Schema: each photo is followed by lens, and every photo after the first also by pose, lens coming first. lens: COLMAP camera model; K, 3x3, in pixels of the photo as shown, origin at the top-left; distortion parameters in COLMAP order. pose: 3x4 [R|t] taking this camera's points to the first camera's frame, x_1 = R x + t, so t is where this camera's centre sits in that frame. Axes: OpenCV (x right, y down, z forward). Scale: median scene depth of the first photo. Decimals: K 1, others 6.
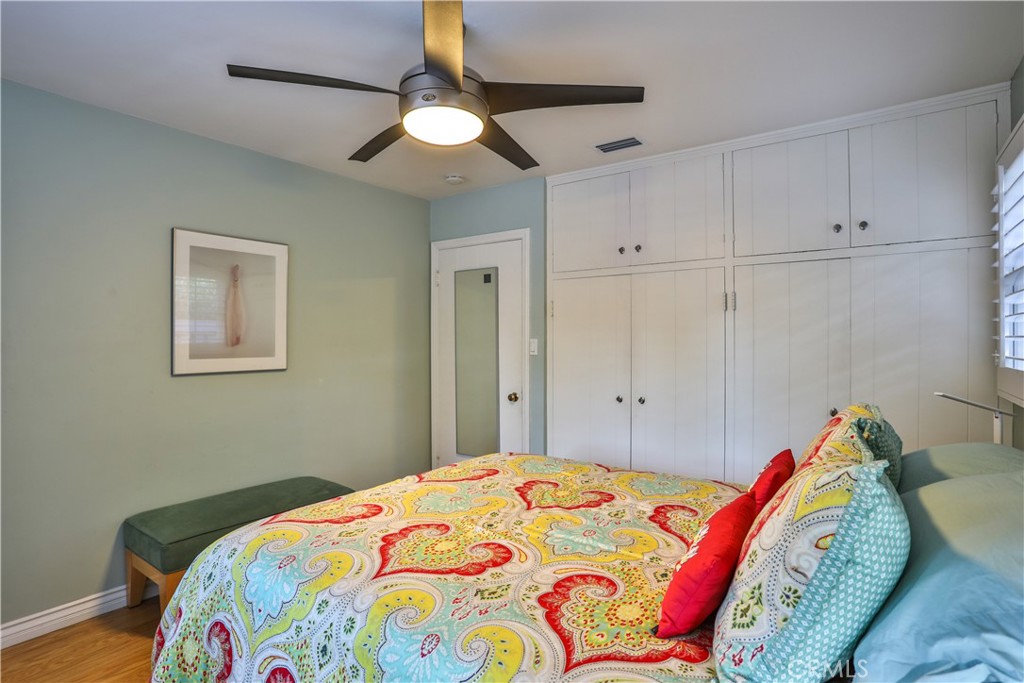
lens RADIAL K [[543.7, 0, 512.0], [0, 543.7, 341.5], [0, 0, 1]] dist [-0.116793, -0.000760]
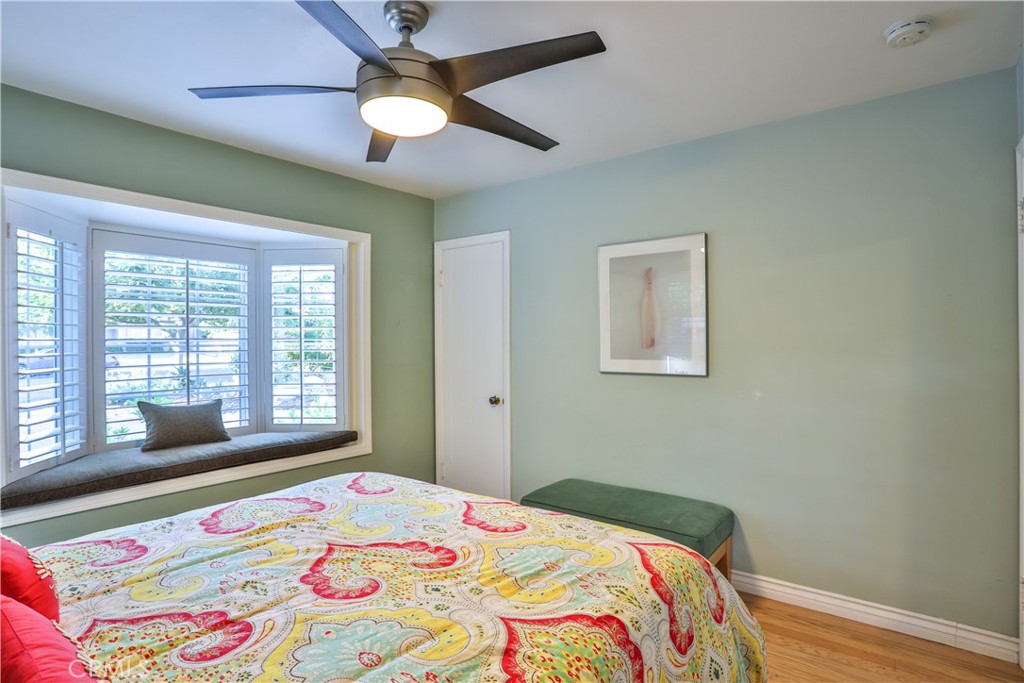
lens RADIAL K [[529.8, 0, 509.0], [0, 529.8, 338.0], [0, 0, 1]] dist [-0.085953, 0.040172]
pose [[-0.061897, 0.002588, -0.998079, 0.739553], [0.002276, 0.999994, 0.002452, -0.020320], [0.998080, -0.002120, -0.061902, 1.167794]]
